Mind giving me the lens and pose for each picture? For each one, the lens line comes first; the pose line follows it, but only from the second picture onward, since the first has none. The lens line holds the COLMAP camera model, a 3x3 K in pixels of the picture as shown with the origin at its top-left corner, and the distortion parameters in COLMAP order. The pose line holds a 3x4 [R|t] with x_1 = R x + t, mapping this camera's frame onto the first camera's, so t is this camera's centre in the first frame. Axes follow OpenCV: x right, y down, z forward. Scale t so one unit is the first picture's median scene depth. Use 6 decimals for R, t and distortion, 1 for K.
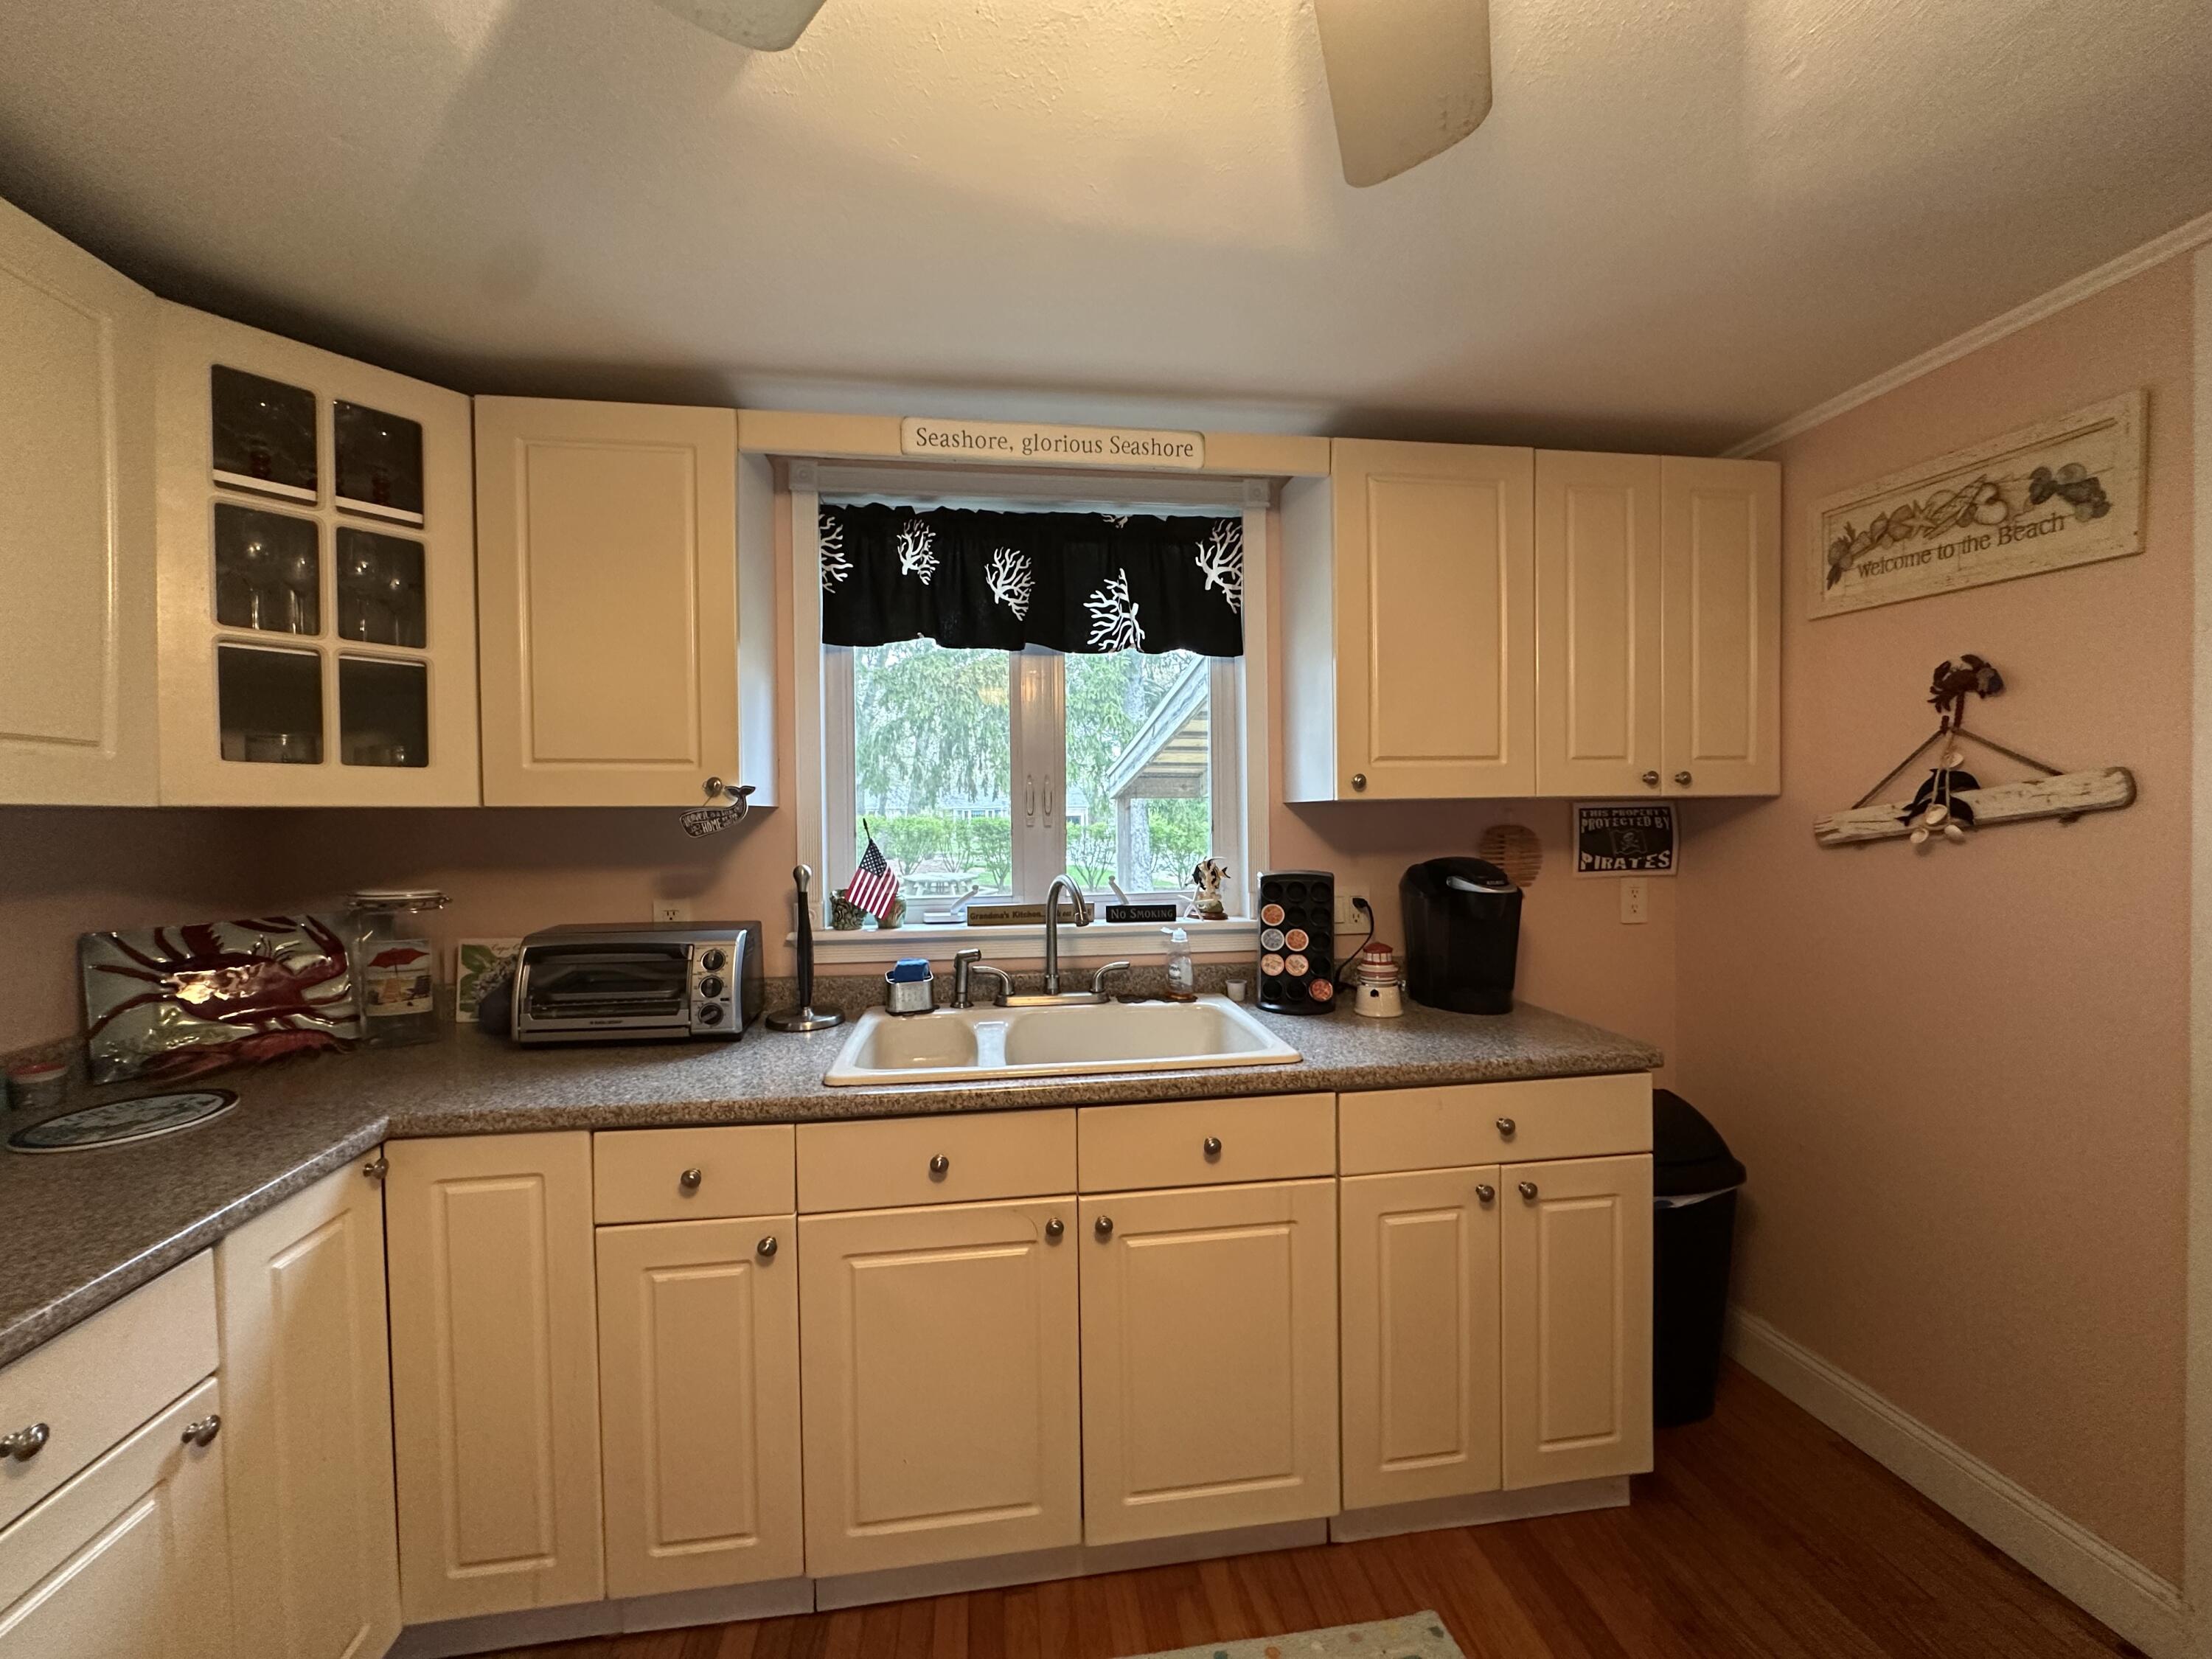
lens RADIAL K [[879.1, 0, 1099.8], [0, 879.1, 834.1], [0, 0, 1]] dist [-0.006151, 0.001488]
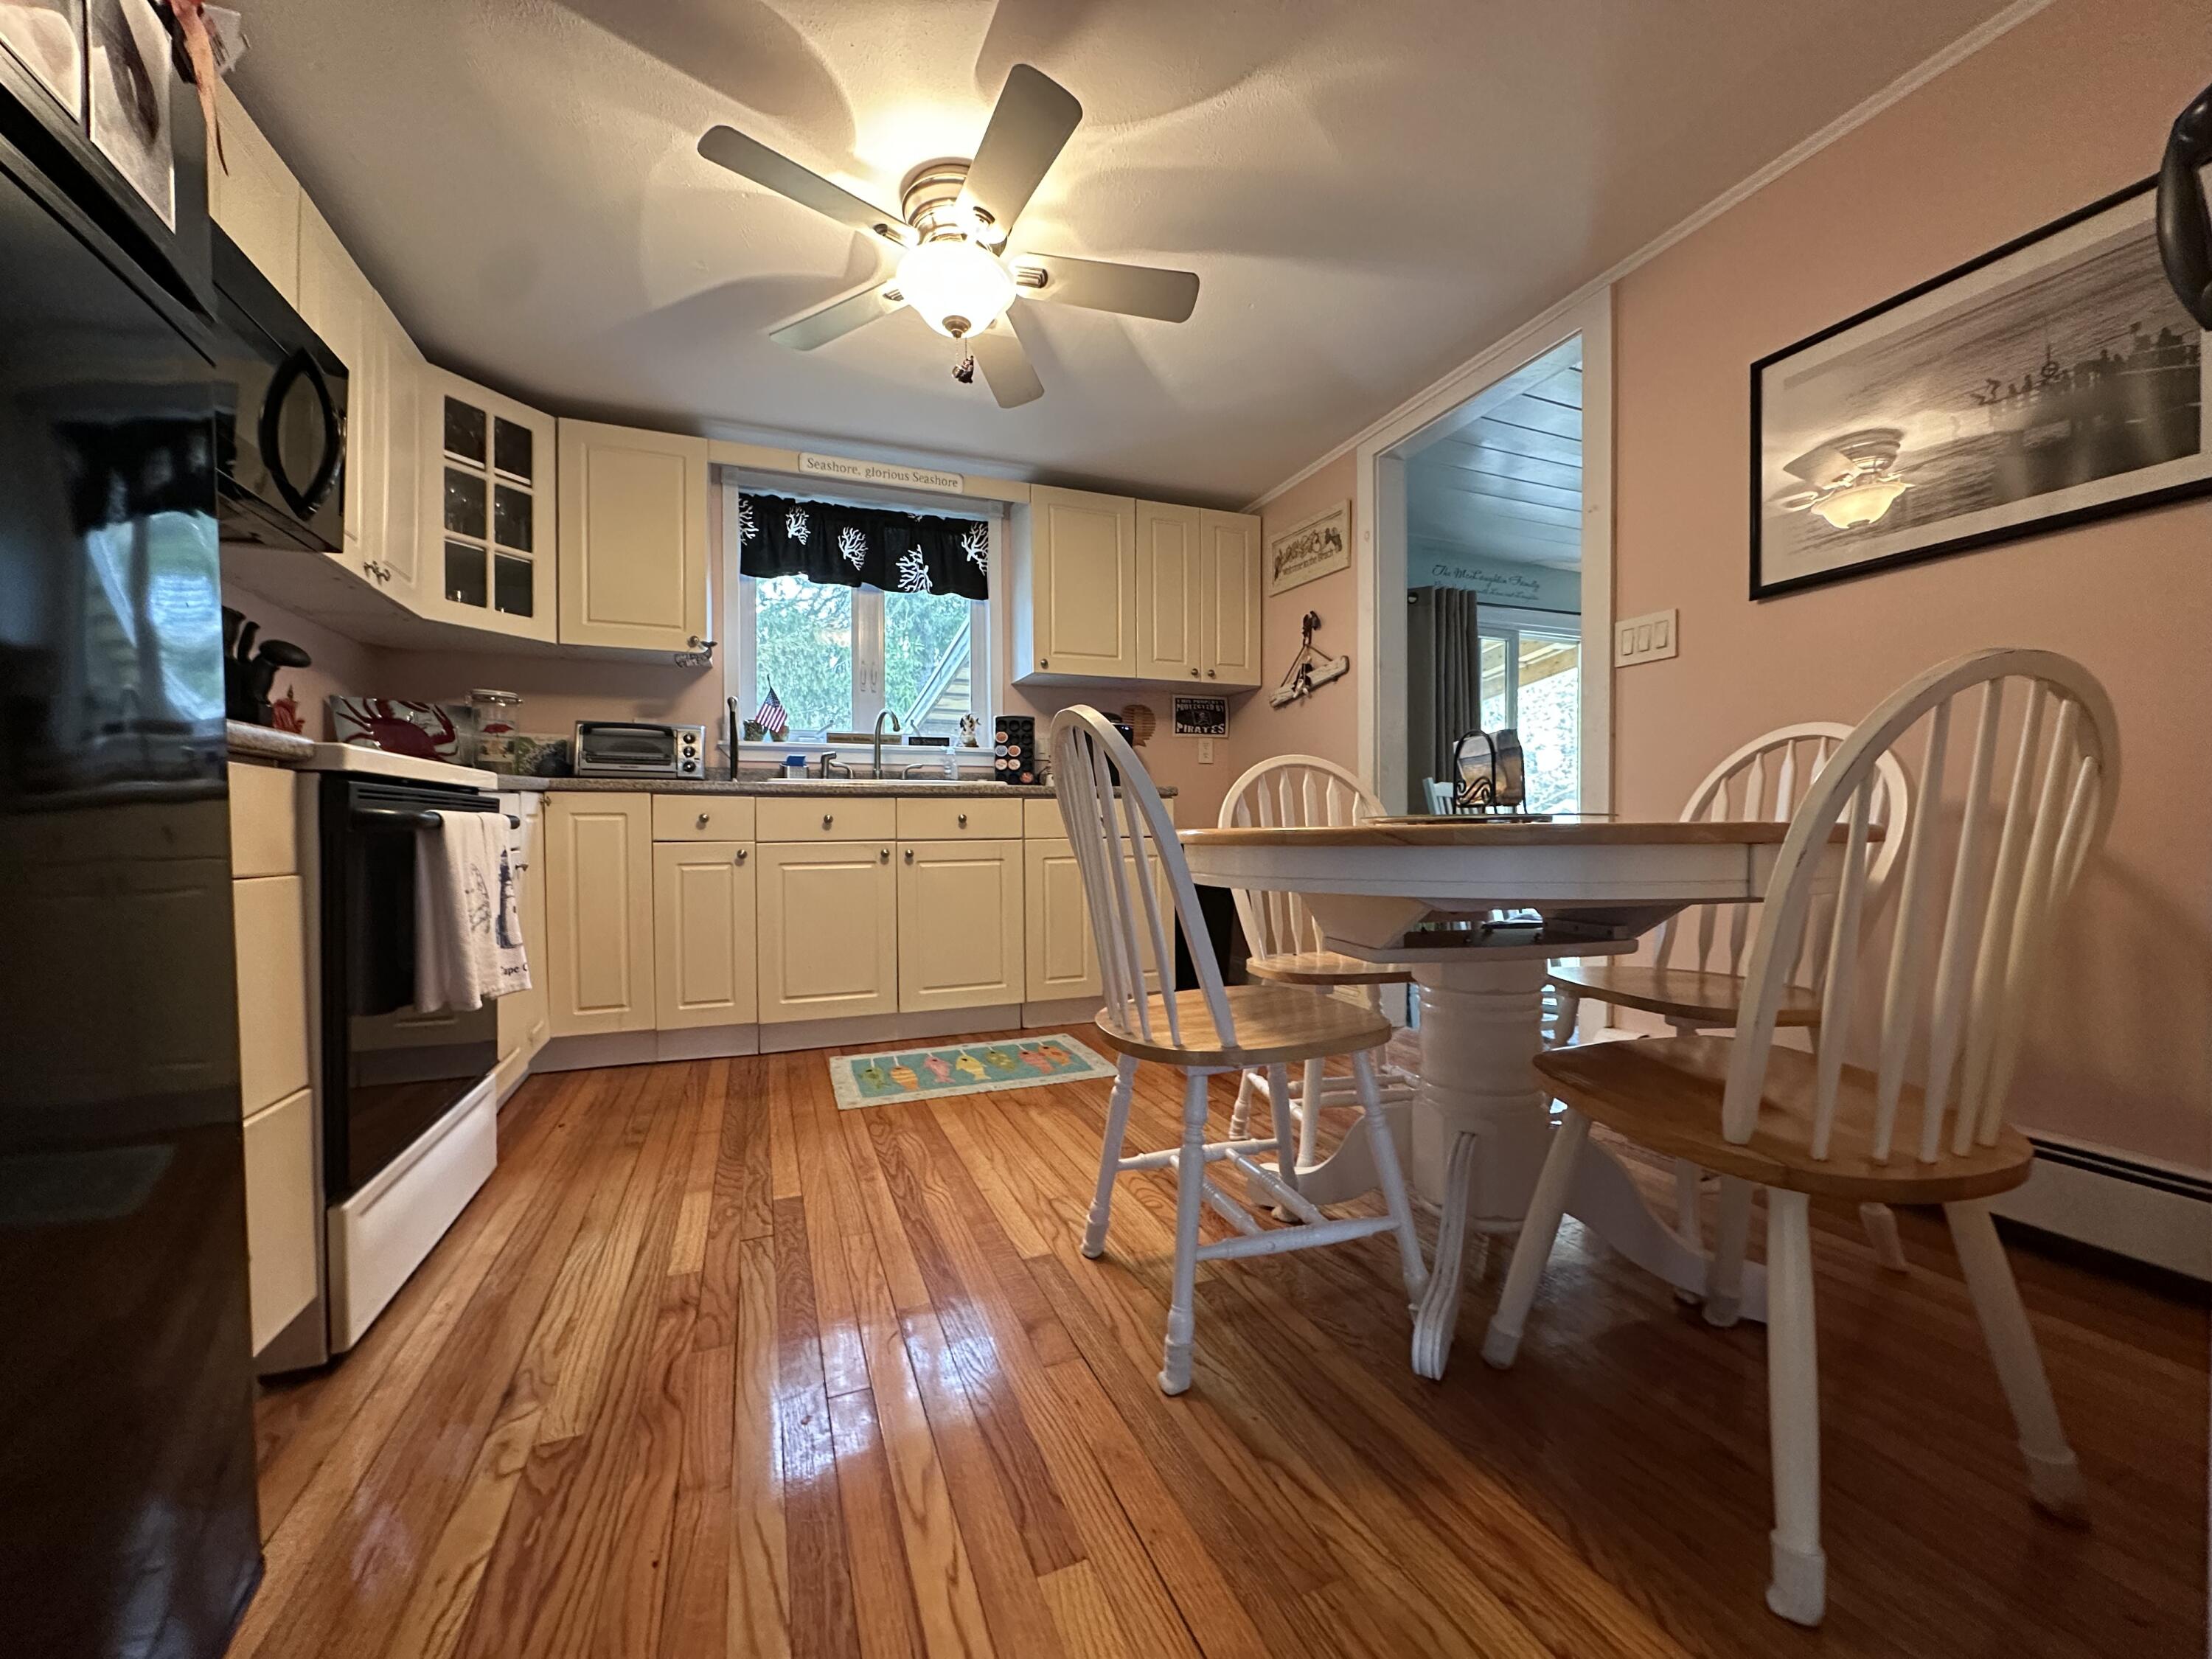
lens RADIAL K [[879.1, 0, 1099.7], [0, 879.1, 835.7], [0, 0, 1]] dist [-0.006151, 0.001488]
pose [[0.972980, 0.004268, 0.230851, -0.033281], [-0.002744, 0.999972, -0.006924, 0.372393], [-0.230874, 0.006103, 0.972965, -1.010668]]
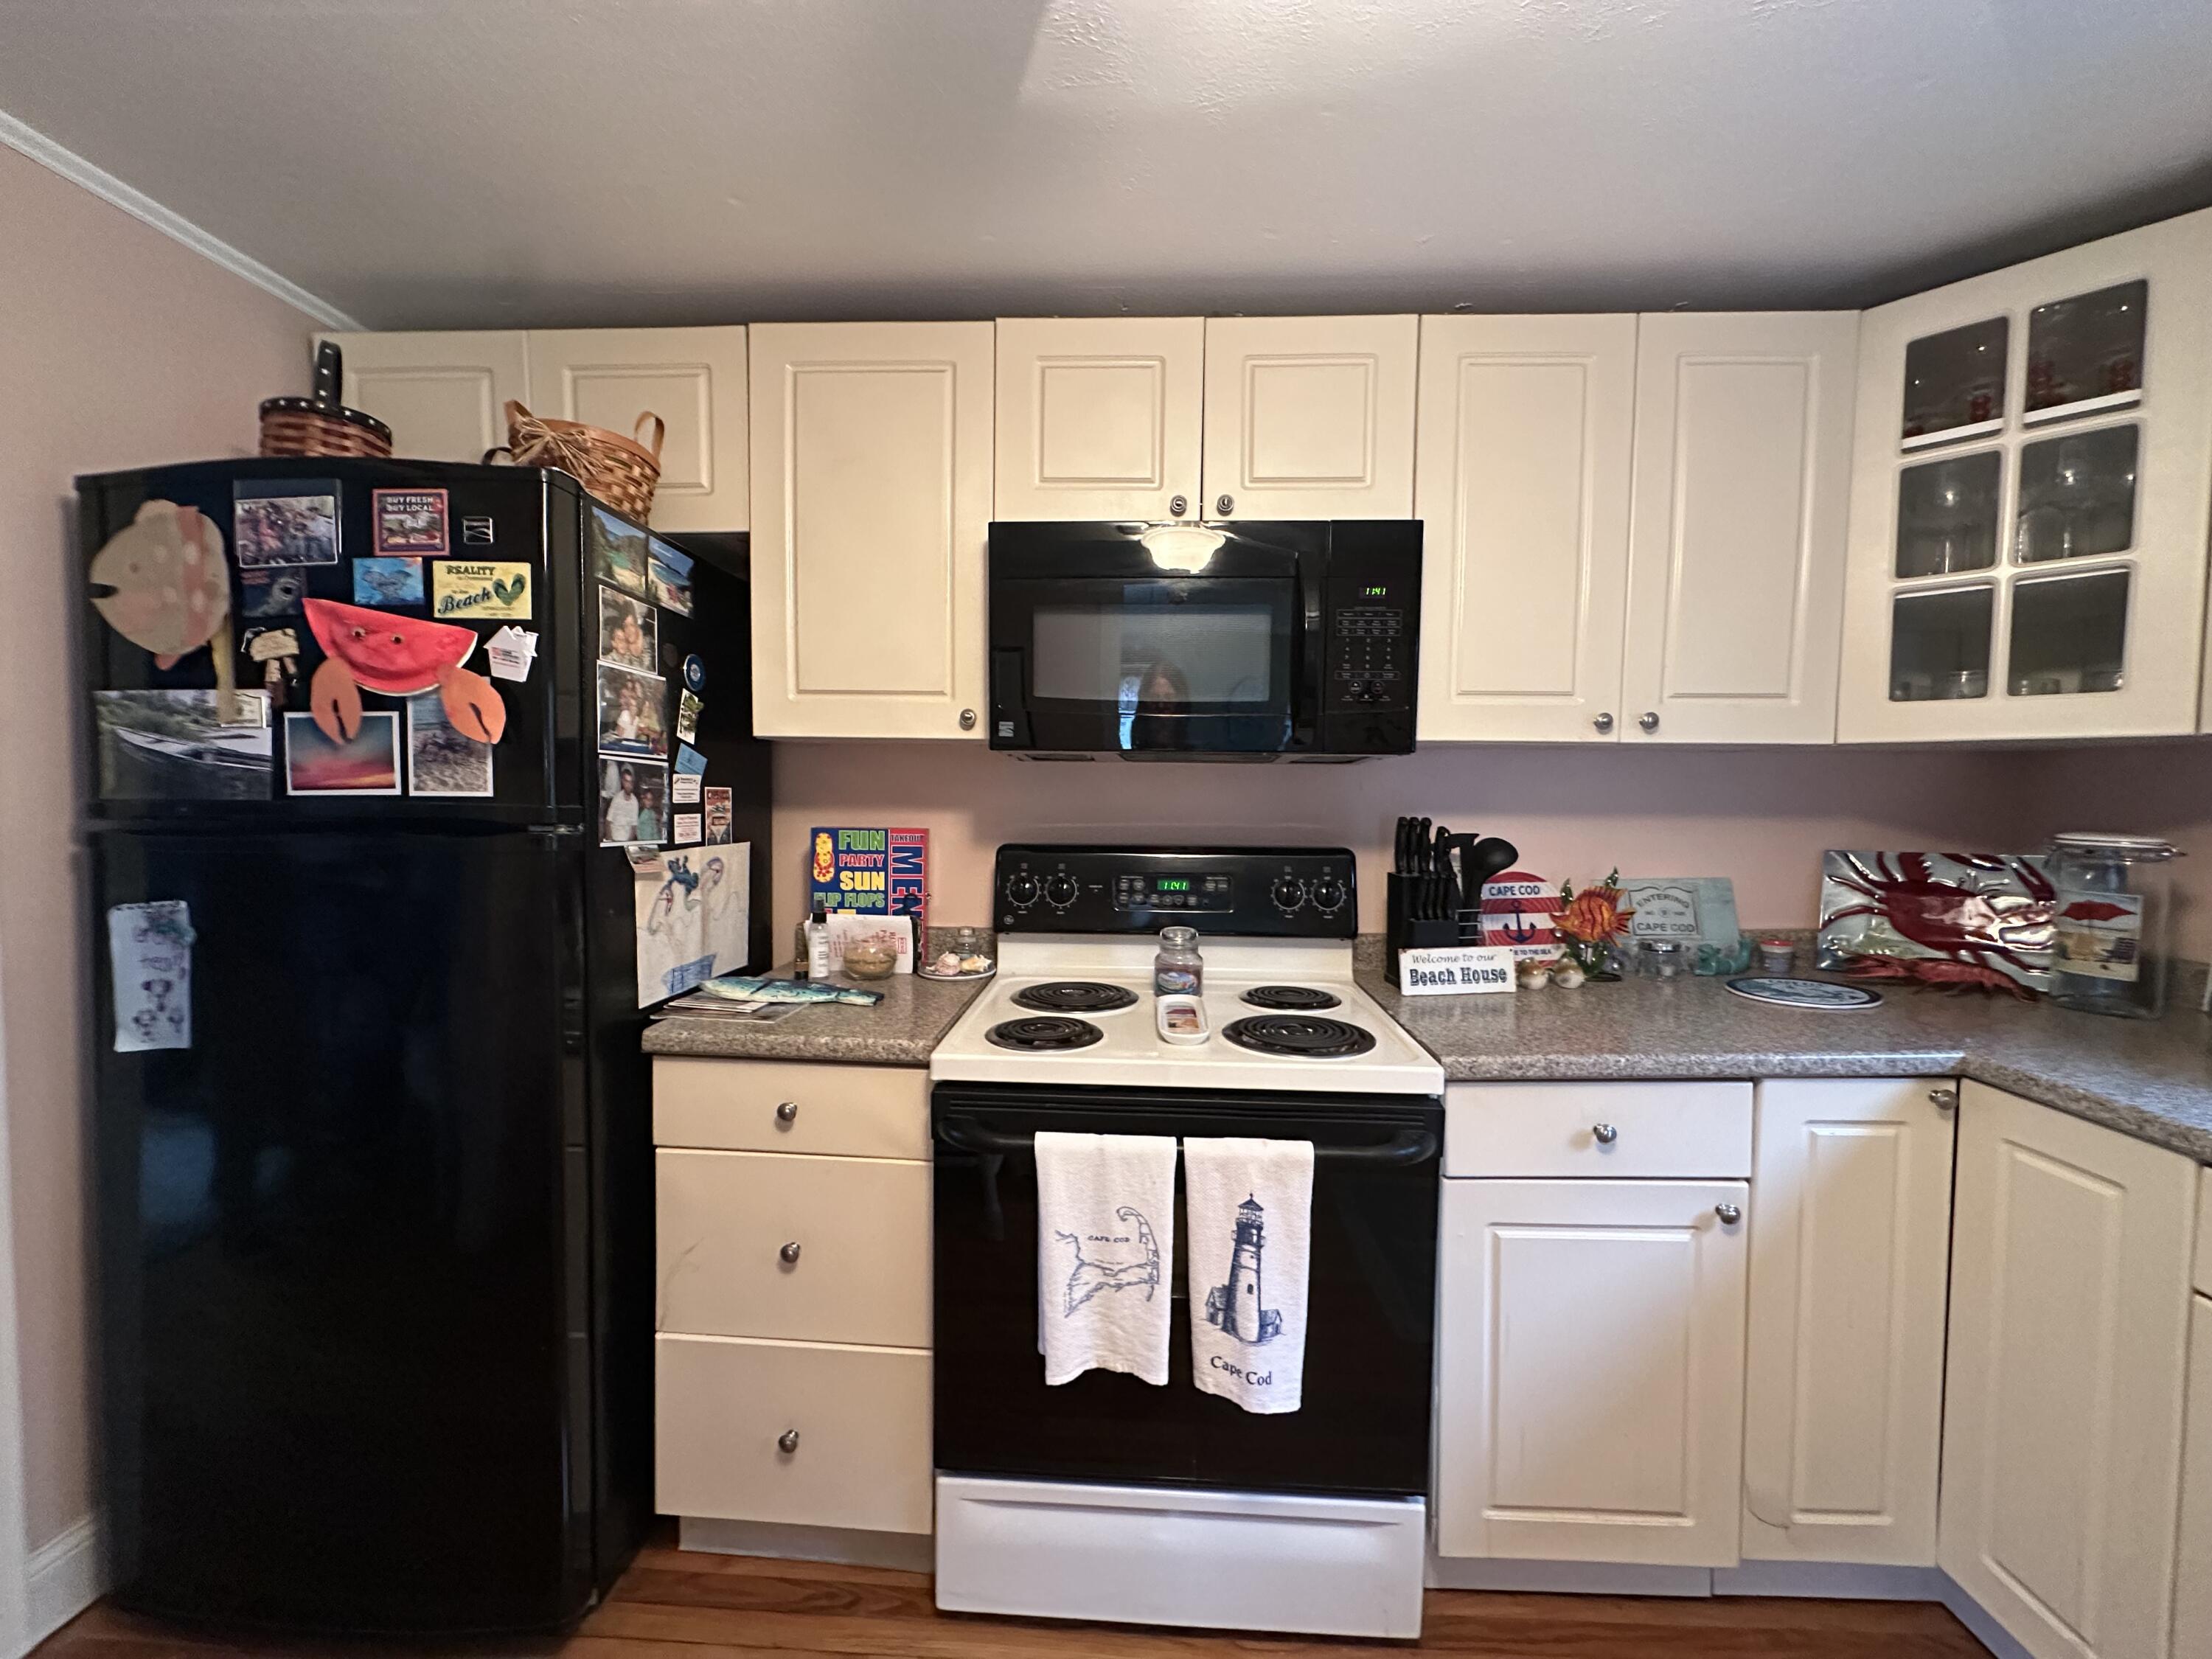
lens RADIAL K [[879.1, 0, 1105.1], [0, 879.1, 834.8], [0, 0, 1]] dist [-0.006151, 0.001488]
pose [[-0.181843, 0.059048, -0.981553, 0.245626], [-0.024602, 0.997610, 0.064572, 0.032109], [0.983020, 0.035890, -0.179956, 0.179793]]
